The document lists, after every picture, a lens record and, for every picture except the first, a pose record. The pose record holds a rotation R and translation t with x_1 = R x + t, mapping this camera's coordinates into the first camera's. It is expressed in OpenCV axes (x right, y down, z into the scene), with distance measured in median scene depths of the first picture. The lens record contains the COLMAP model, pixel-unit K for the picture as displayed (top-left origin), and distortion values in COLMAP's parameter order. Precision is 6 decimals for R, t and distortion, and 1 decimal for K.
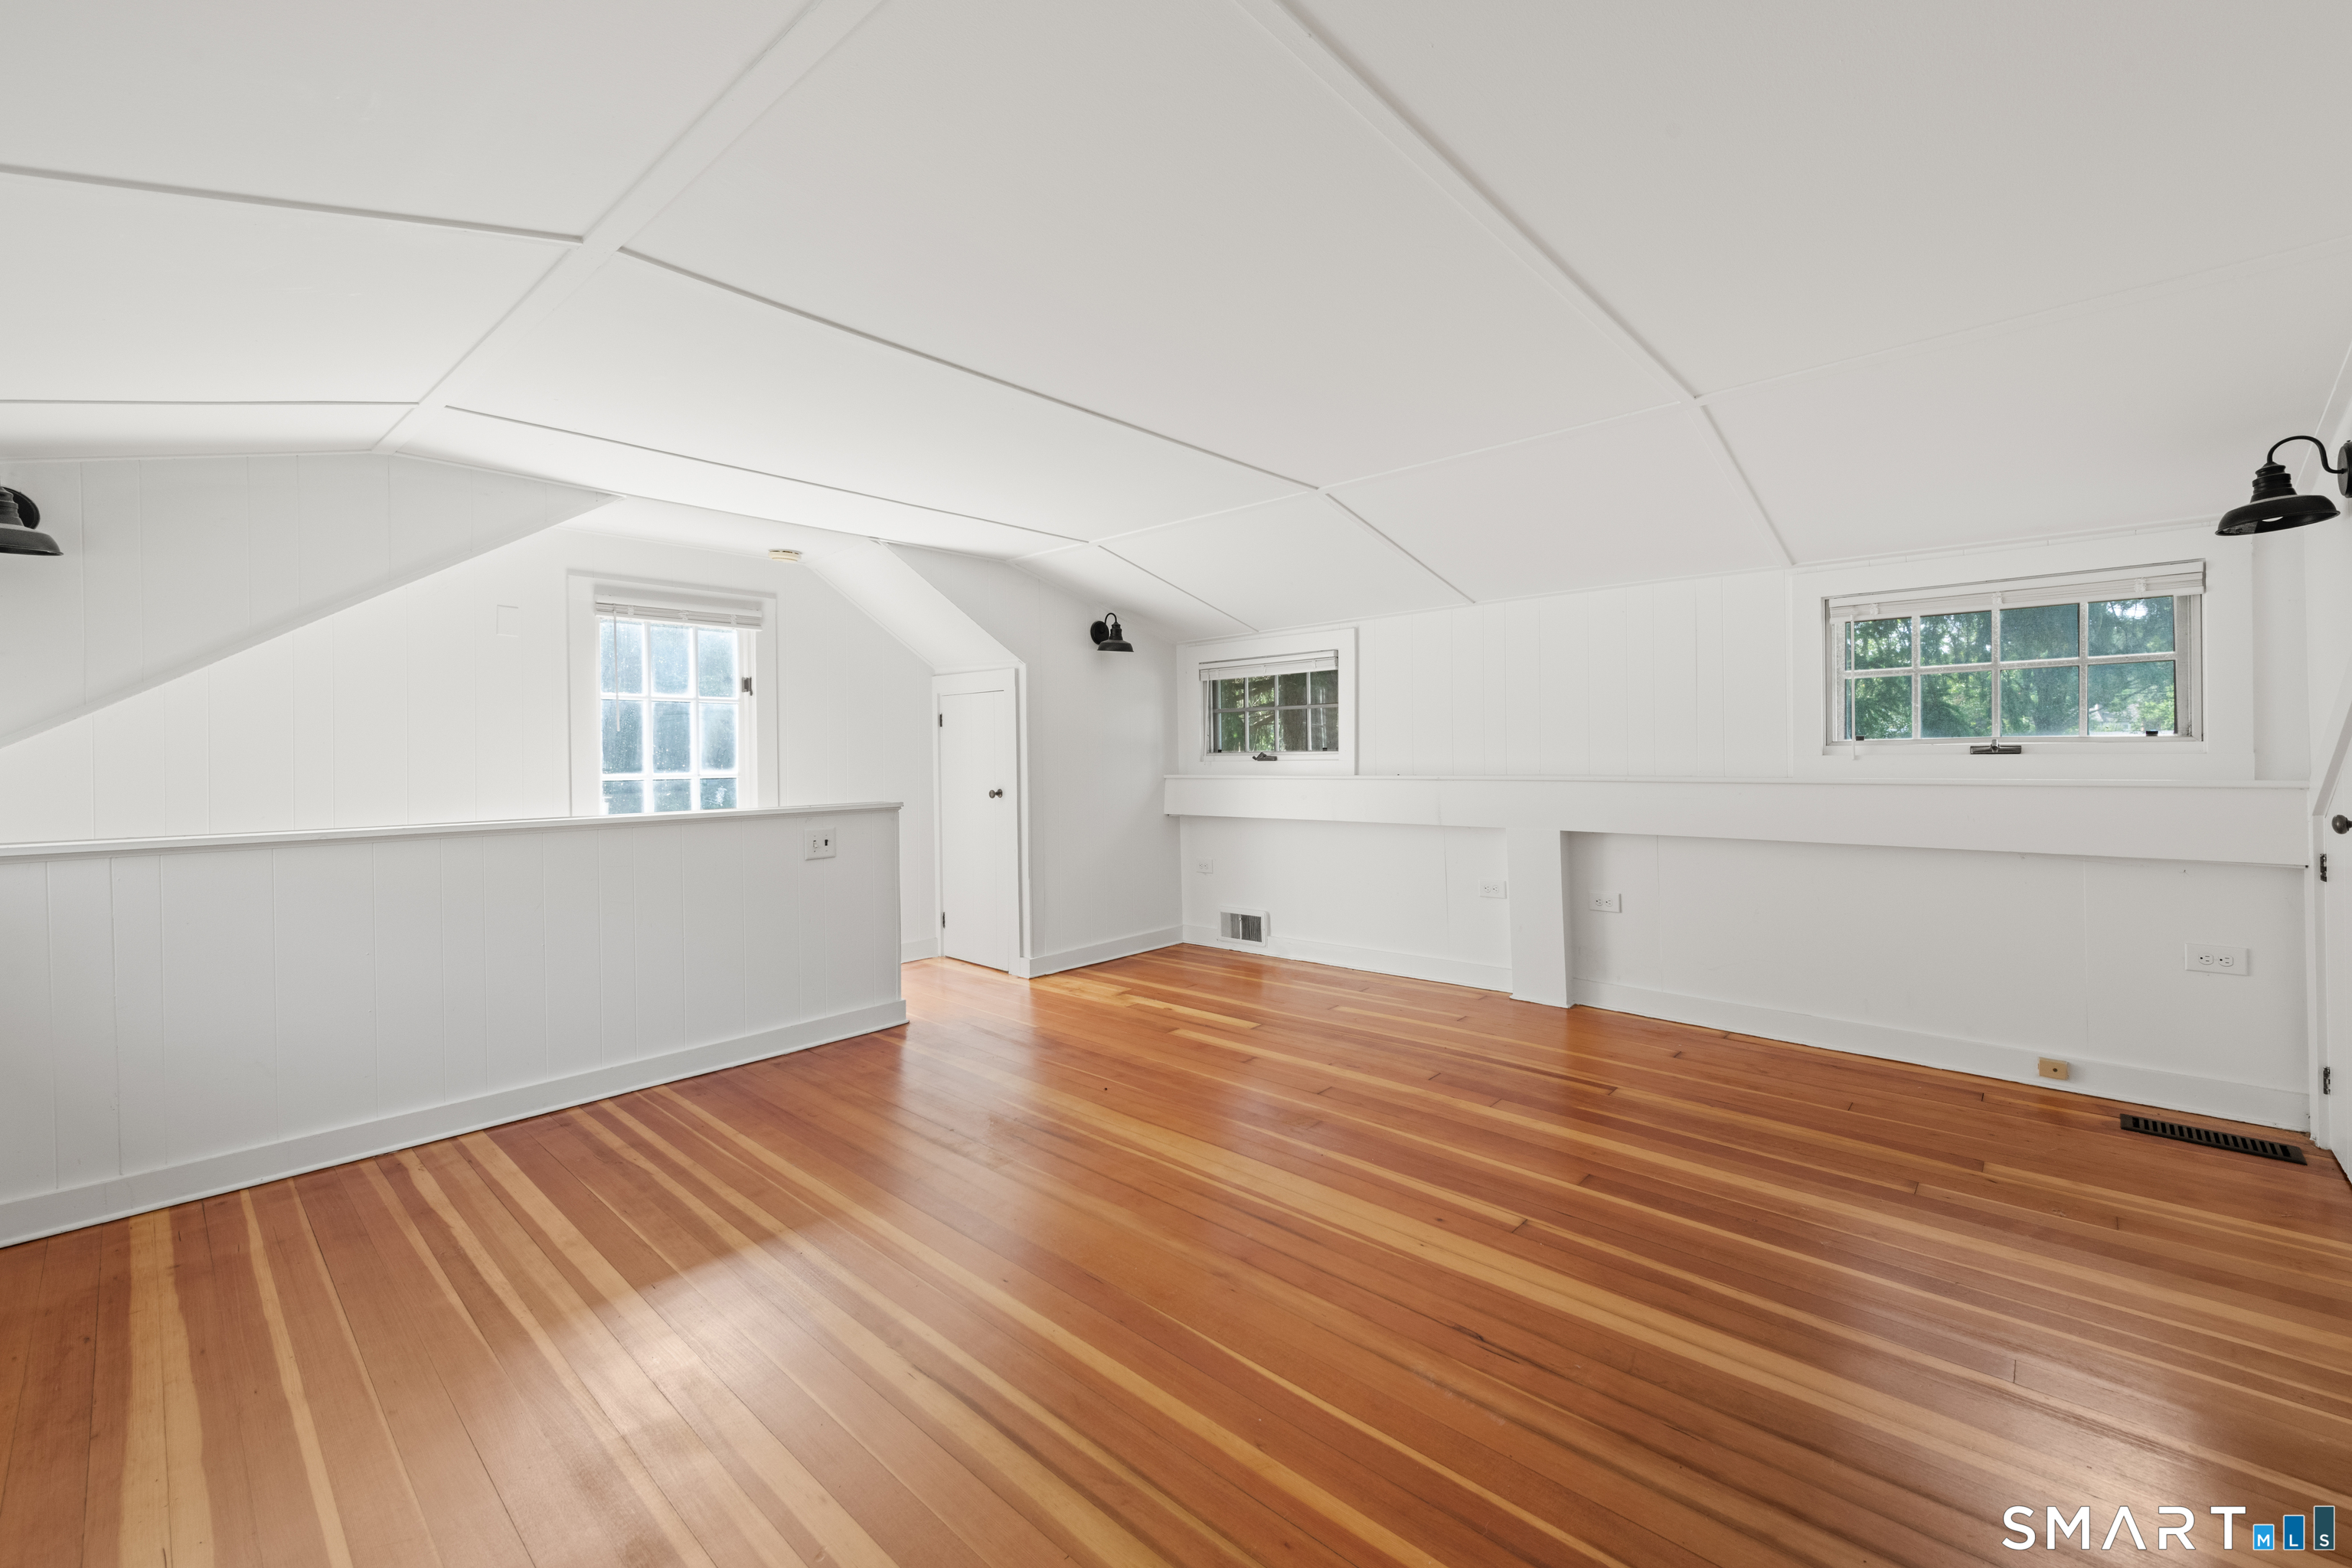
lens RADIAL K [[973.6, 0, 1188.6], [0, 973.6, 773.1], [0, 0, 1]] dist [0.006764, -0.000350]
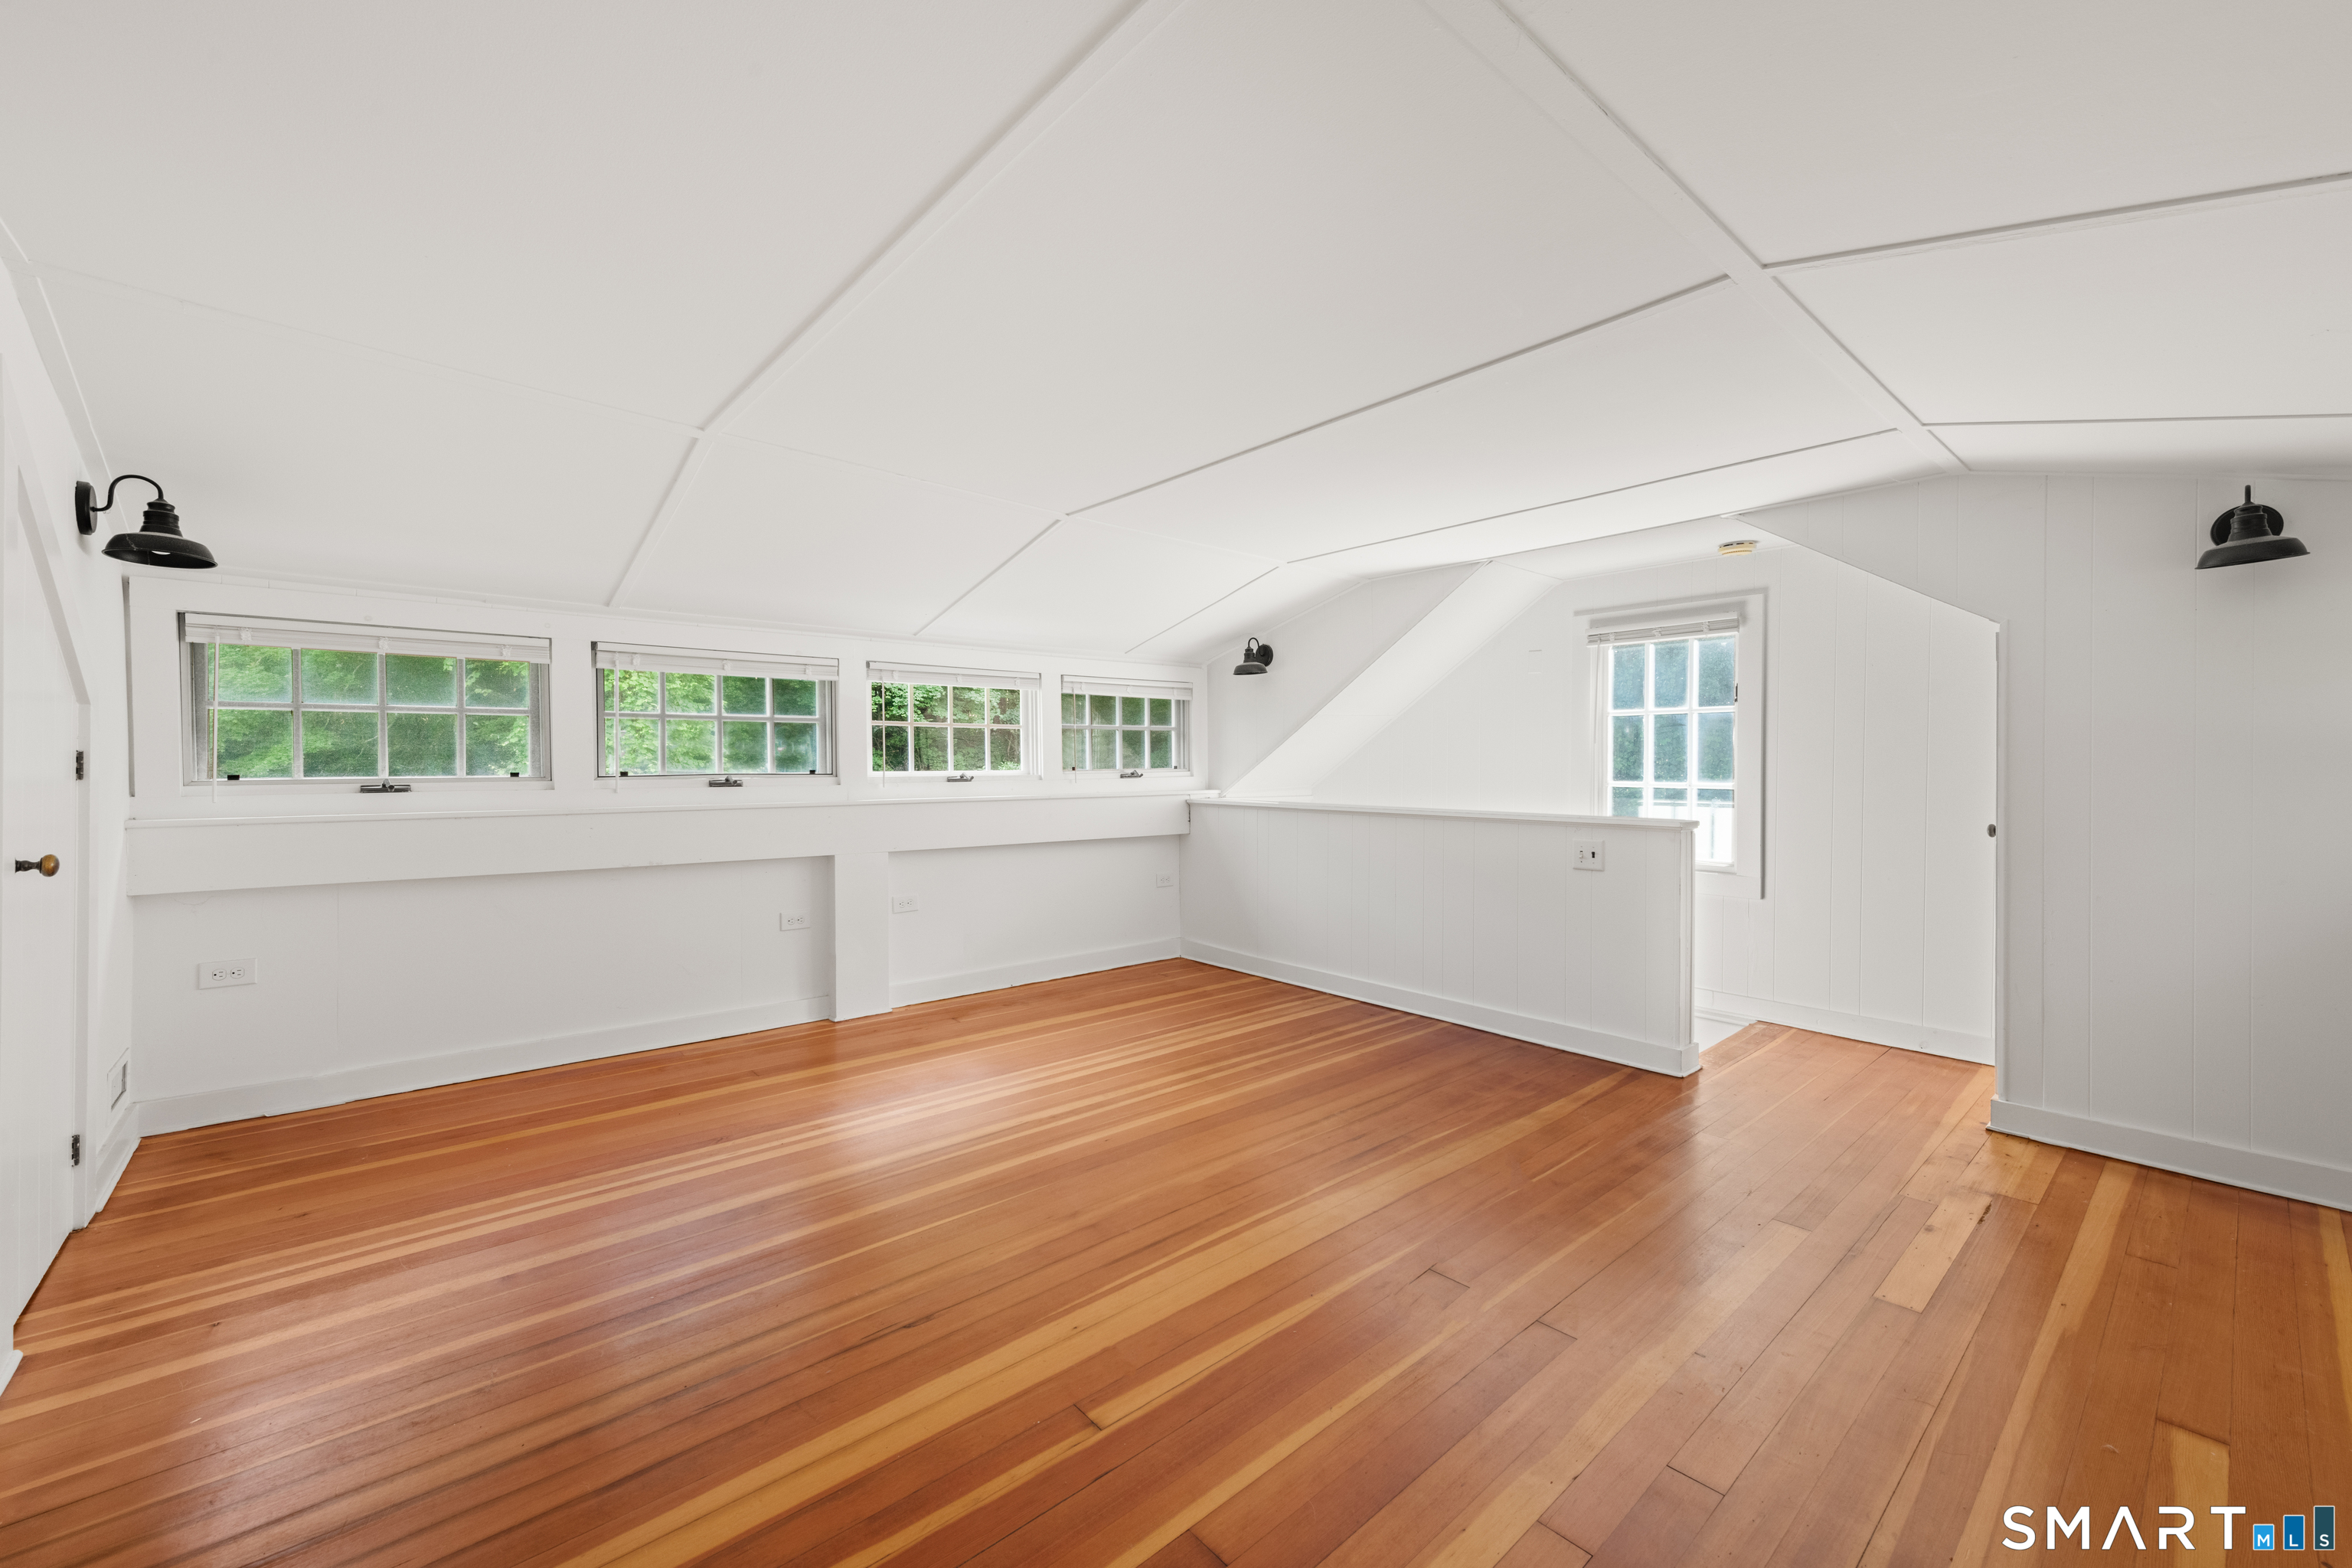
lens RADIAL K [[915.5, 0, 1182.4], [0, 915.5, 810.6], [0, 0, 1]] dist [0.016998, -0.000058]
pose [[-0.114581, 0.064301, -0.991331, 0.724021], [-0.019950, 0.997553, 0.067011, -0.035701], [0.993214, 0.027455, -0.113018, 0.822299]]
